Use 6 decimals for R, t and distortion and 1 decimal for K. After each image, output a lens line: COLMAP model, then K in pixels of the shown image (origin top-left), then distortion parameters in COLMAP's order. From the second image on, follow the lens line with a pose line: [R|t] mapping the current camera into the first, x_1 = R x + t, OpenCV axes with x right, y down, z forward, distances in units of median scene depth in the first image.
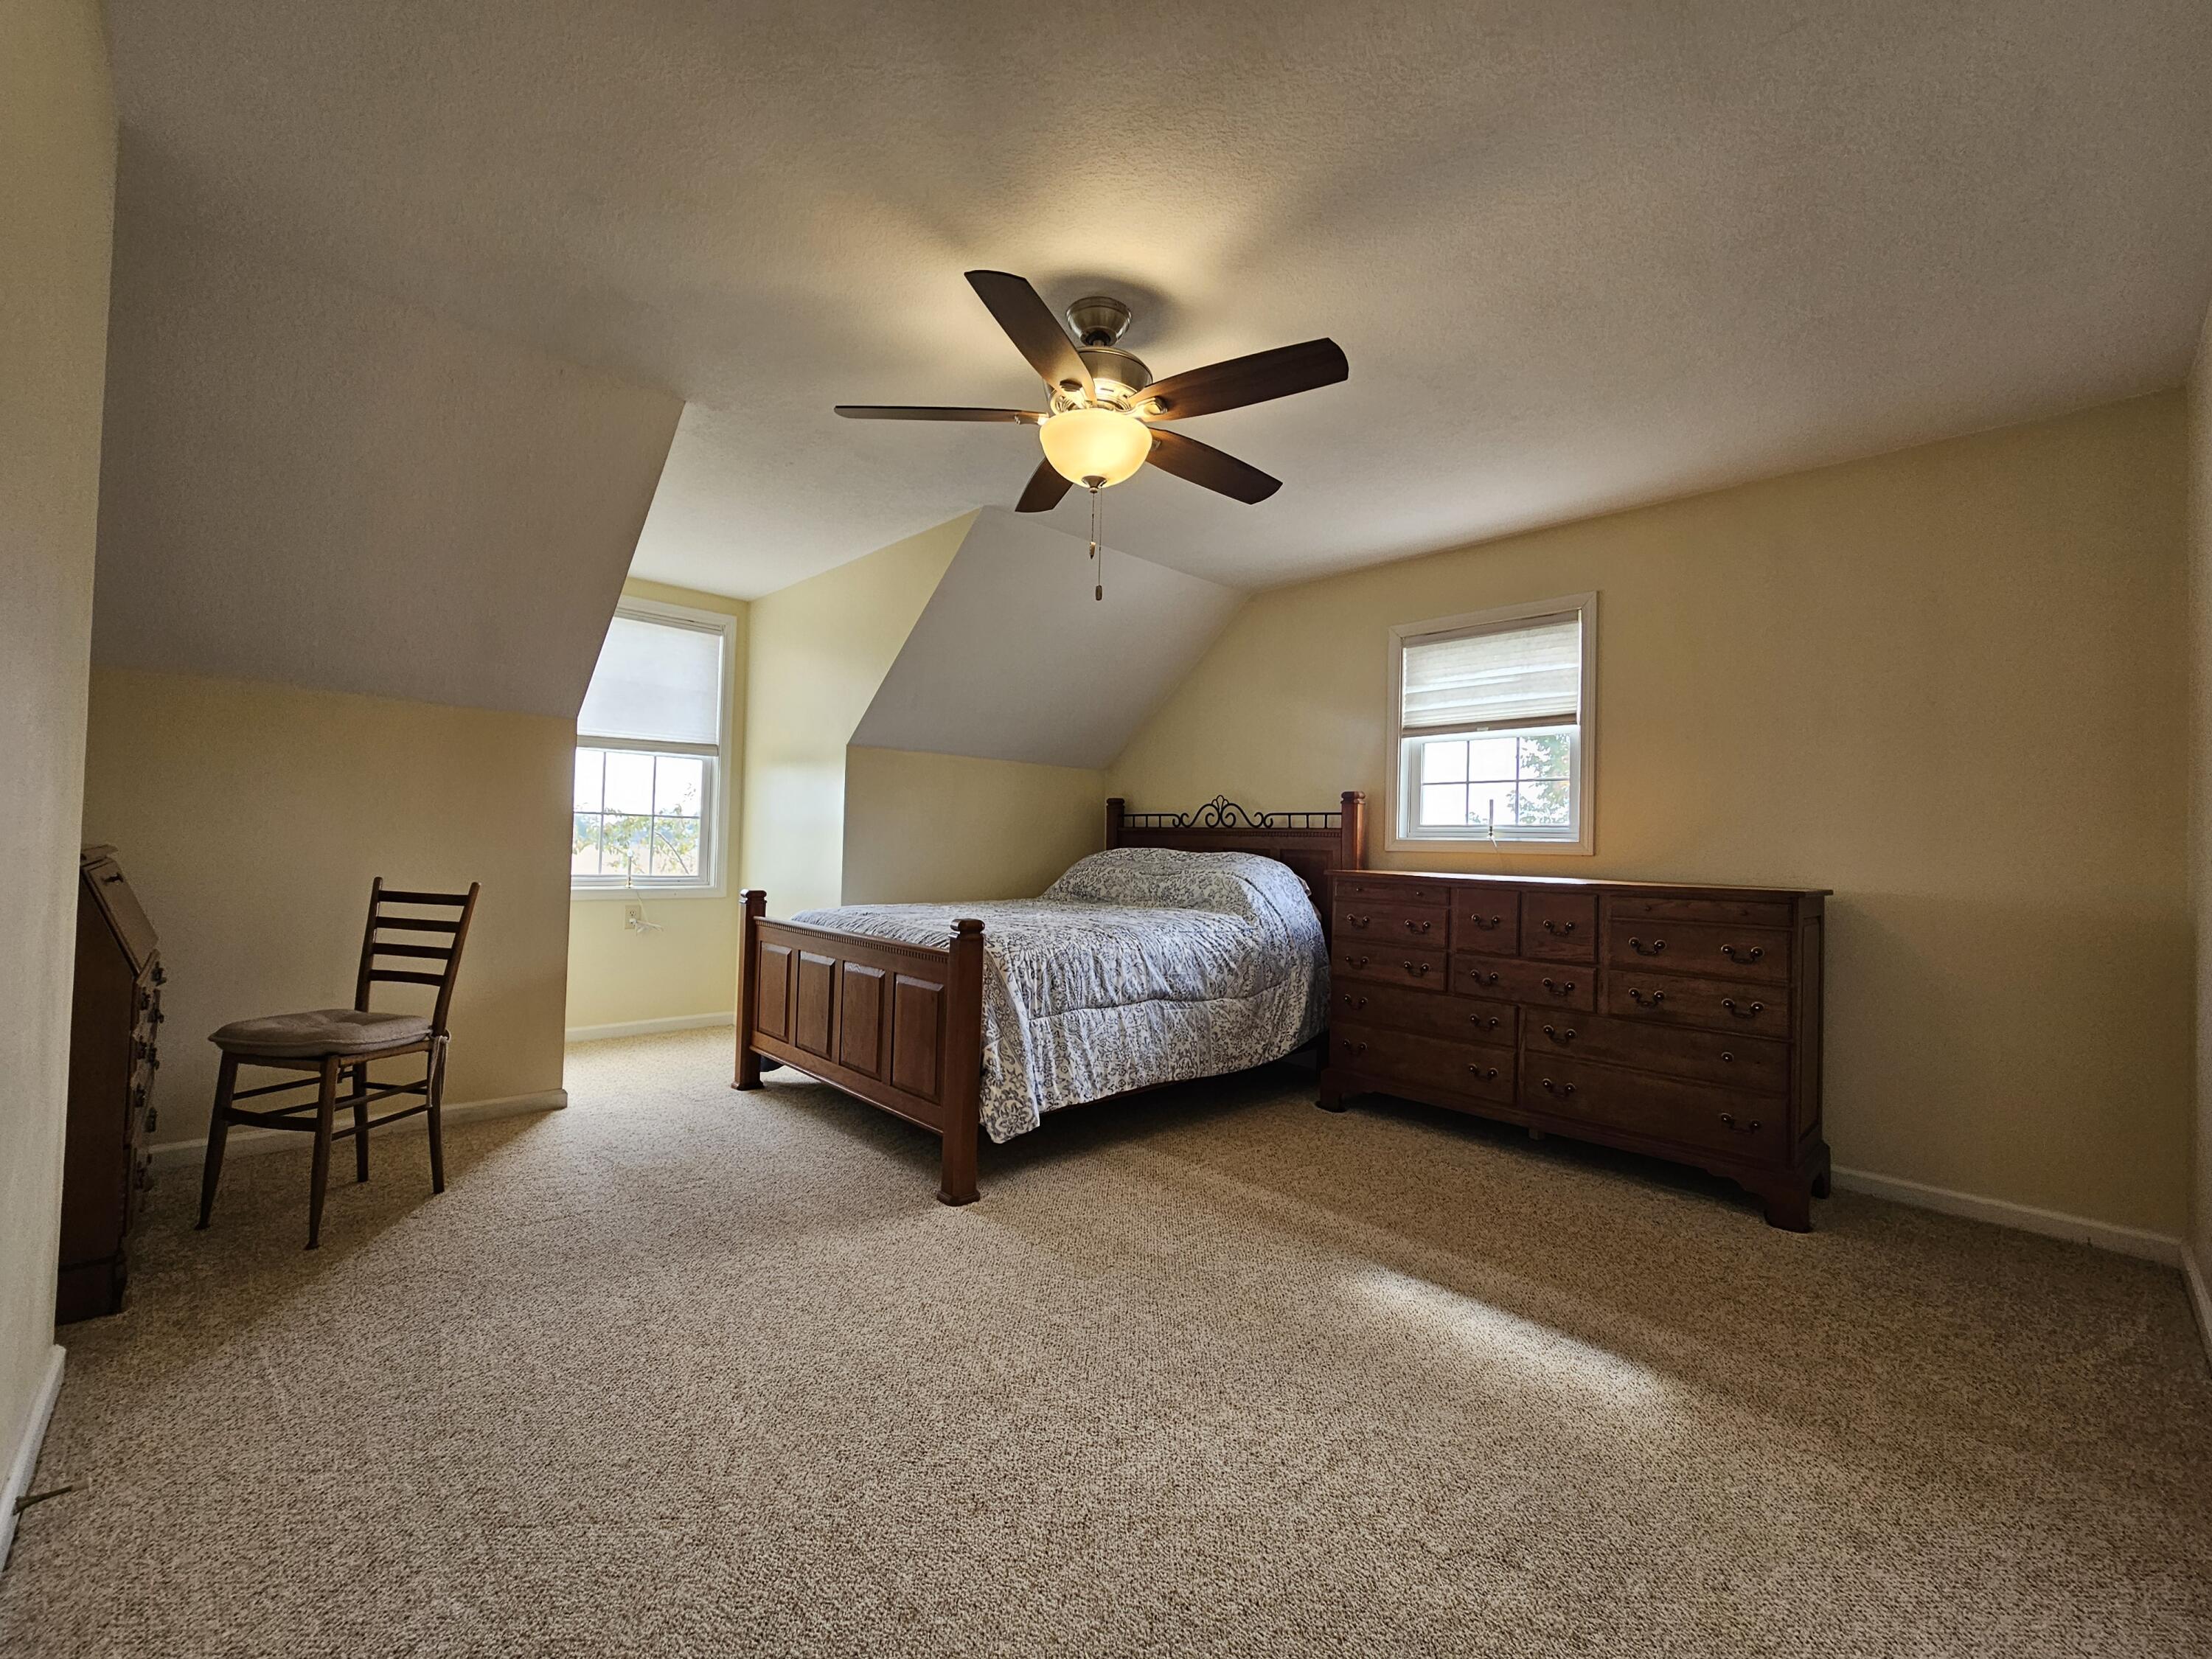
lens RADIAL K [[901.9, 0, 1106.0], [0, 901.9, 829.5], [0, 0, 1]] dist [0.002921, -0.000095]
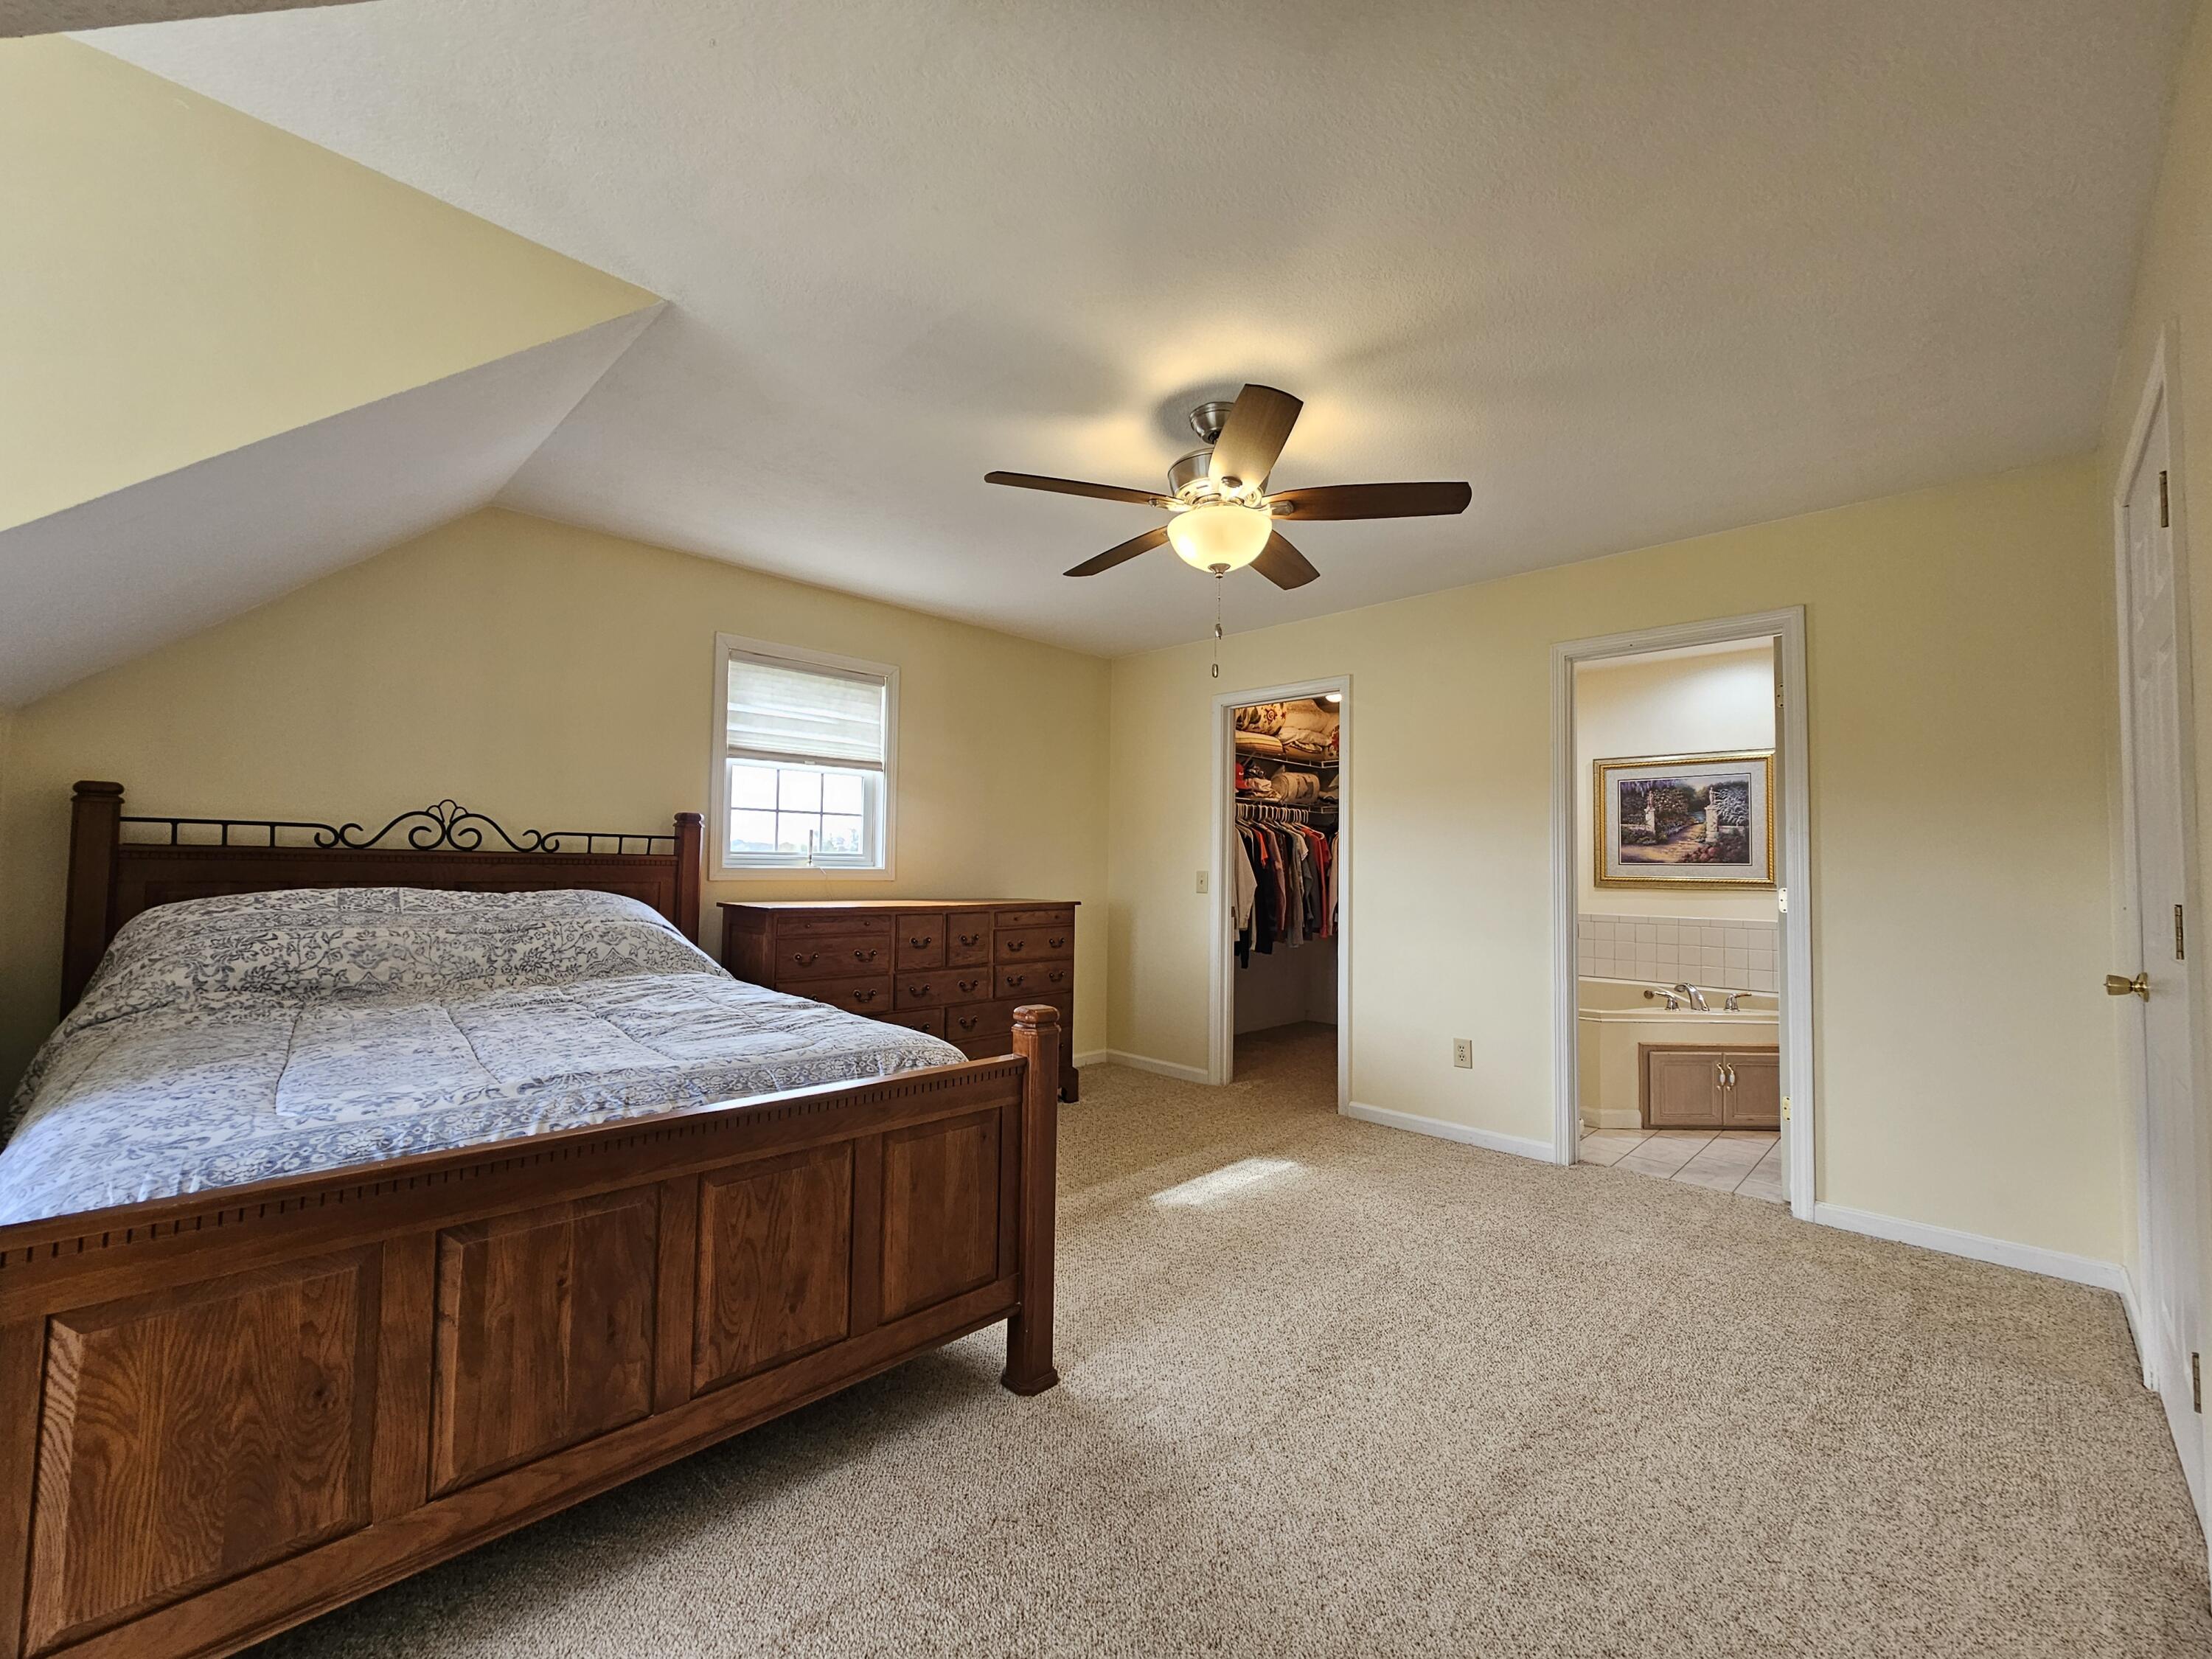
lens RADIAL K [[906.5, 0, 1110.4], [0, 906.5, 834.3], [0, 0, 1]] dist [0.002774, 0.000452]
pose [[-0.033409, 0.015845, 0.999316, -0.775592], [-0.031304, 0.999367, -0.016892, -0.025386], [-0.998951, -0.031846, -0.032892, 0.818207]]
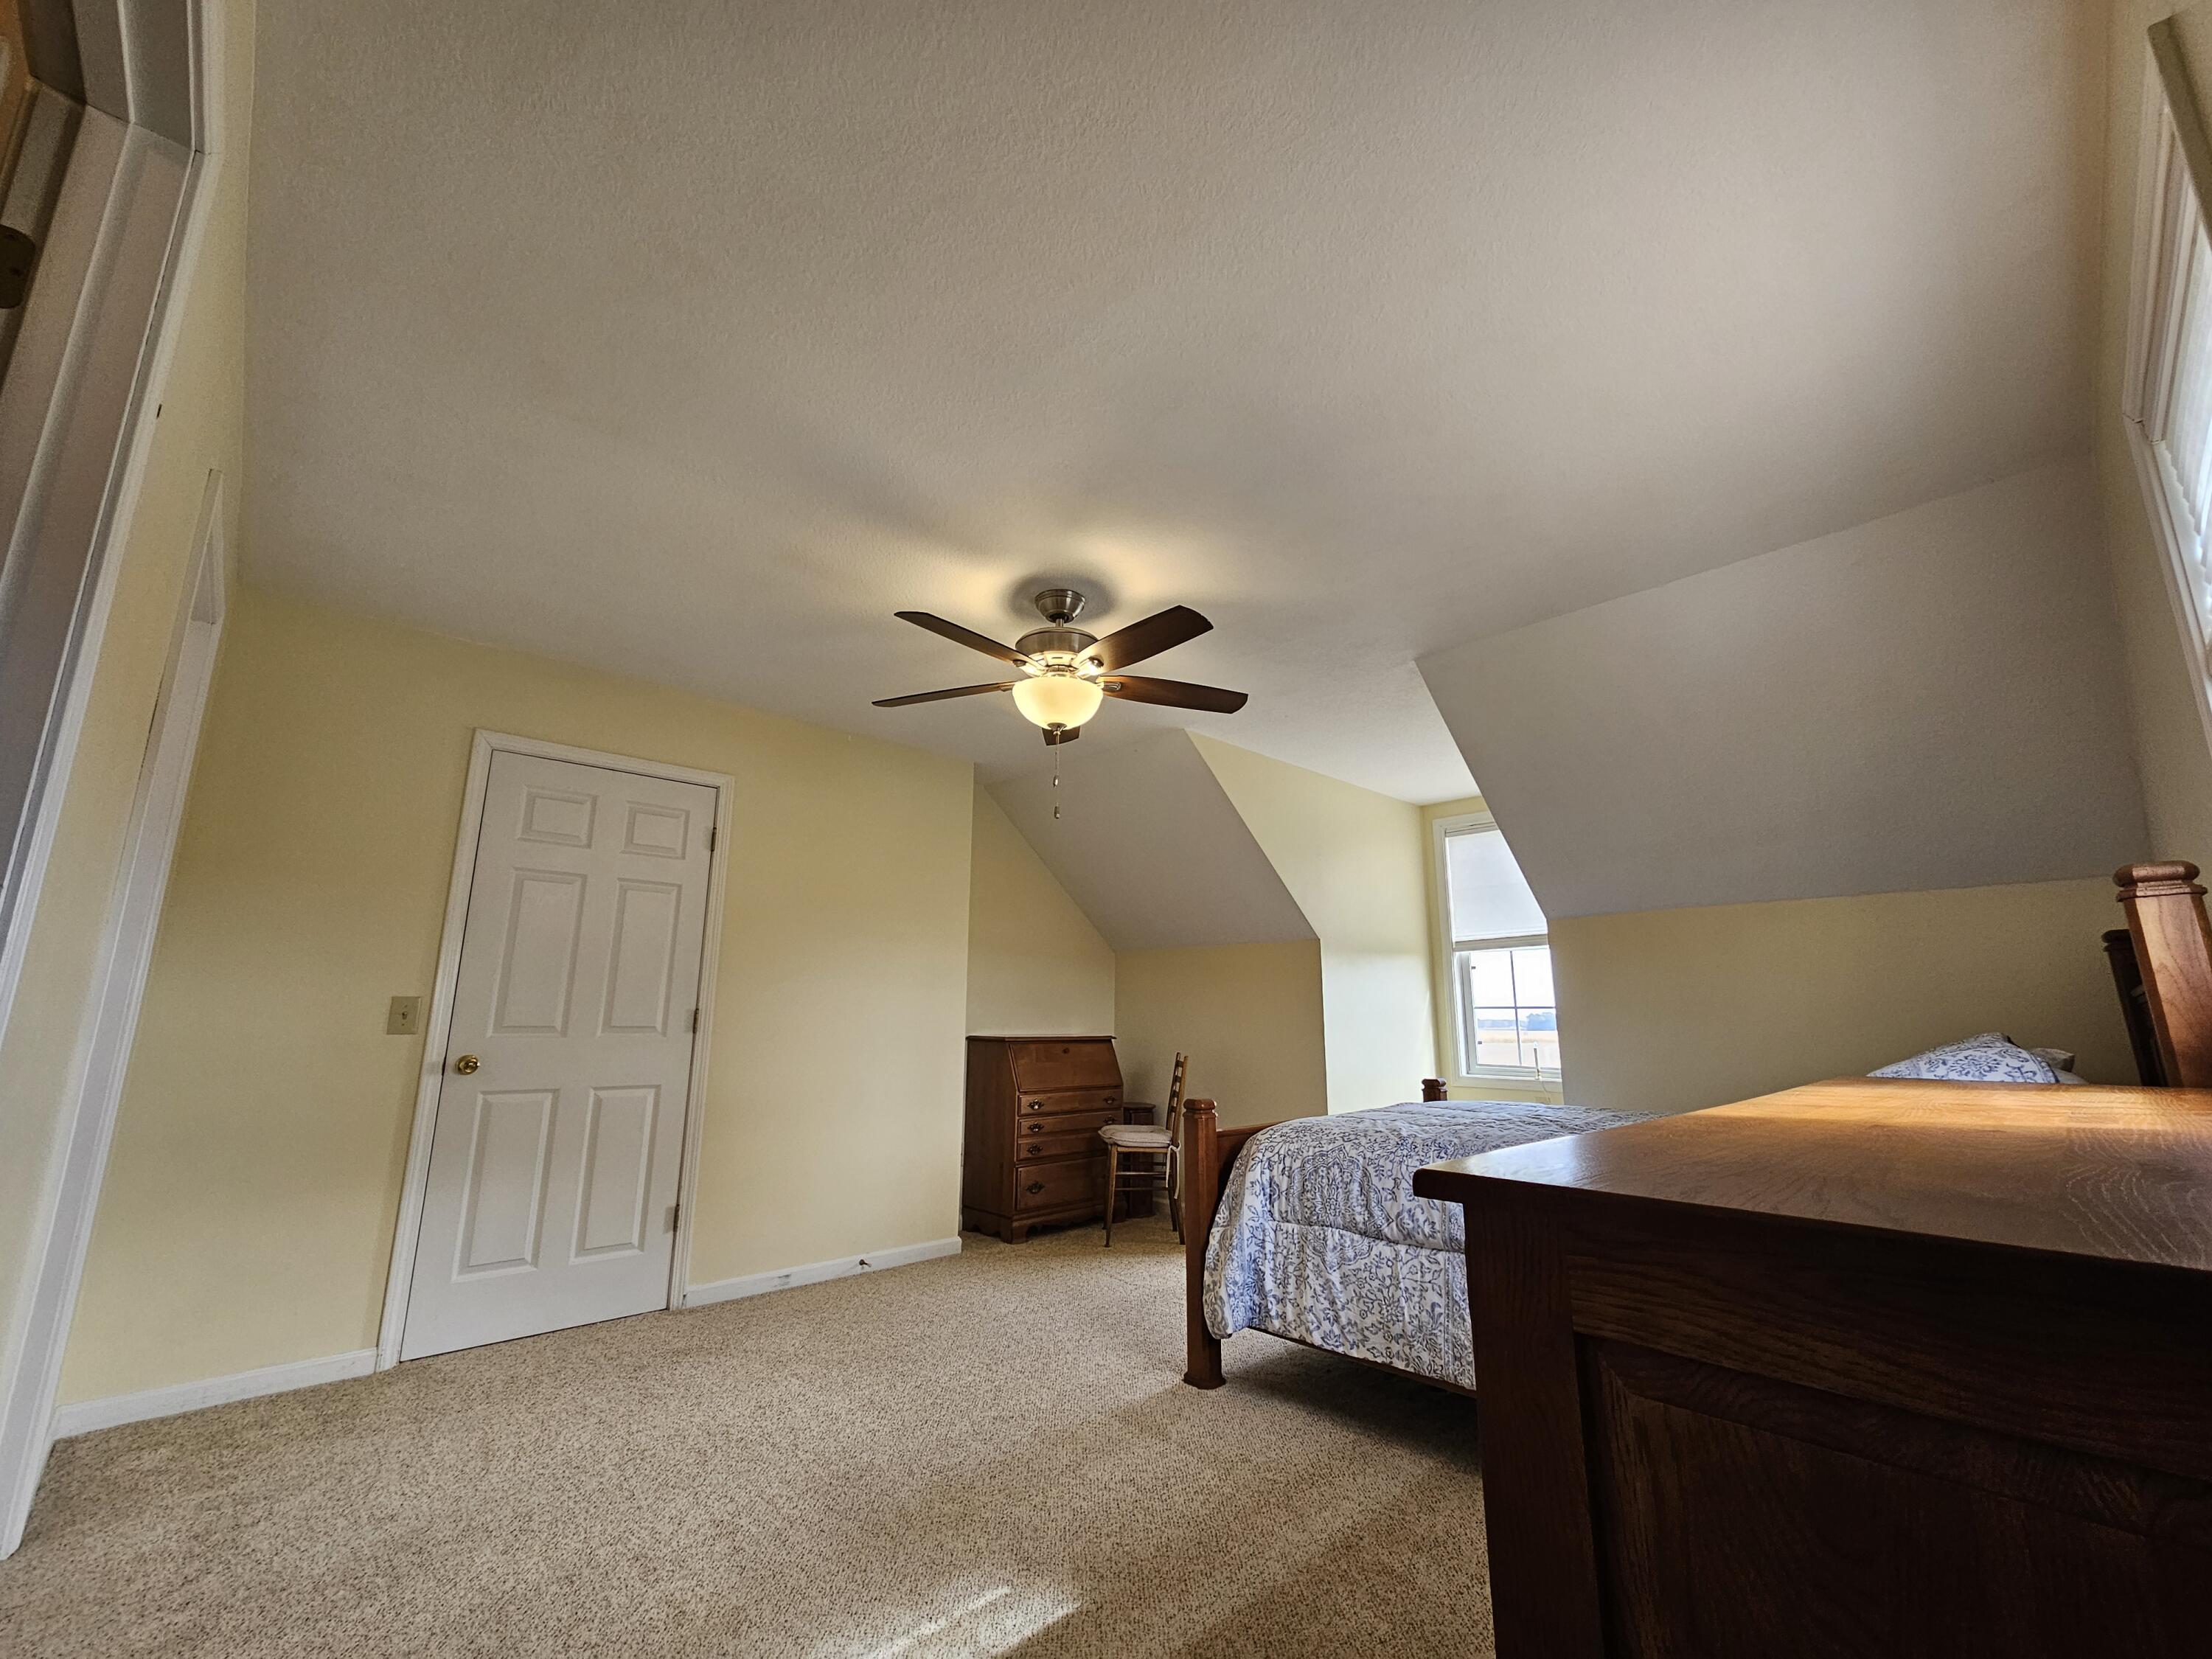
lens RADIAL K [[905.5, 0, 1104.6], [0, 905.5, 827.6], [0, 0, 1]] dist [0.001907, 0.000471]
pose [[0.003198, -0.232360, -0.972625, 0.827298], [0.015104, 0.972530, -0.232288, 0.029272], [0.999881, -0.013948, 0.006620, 0.748649]]
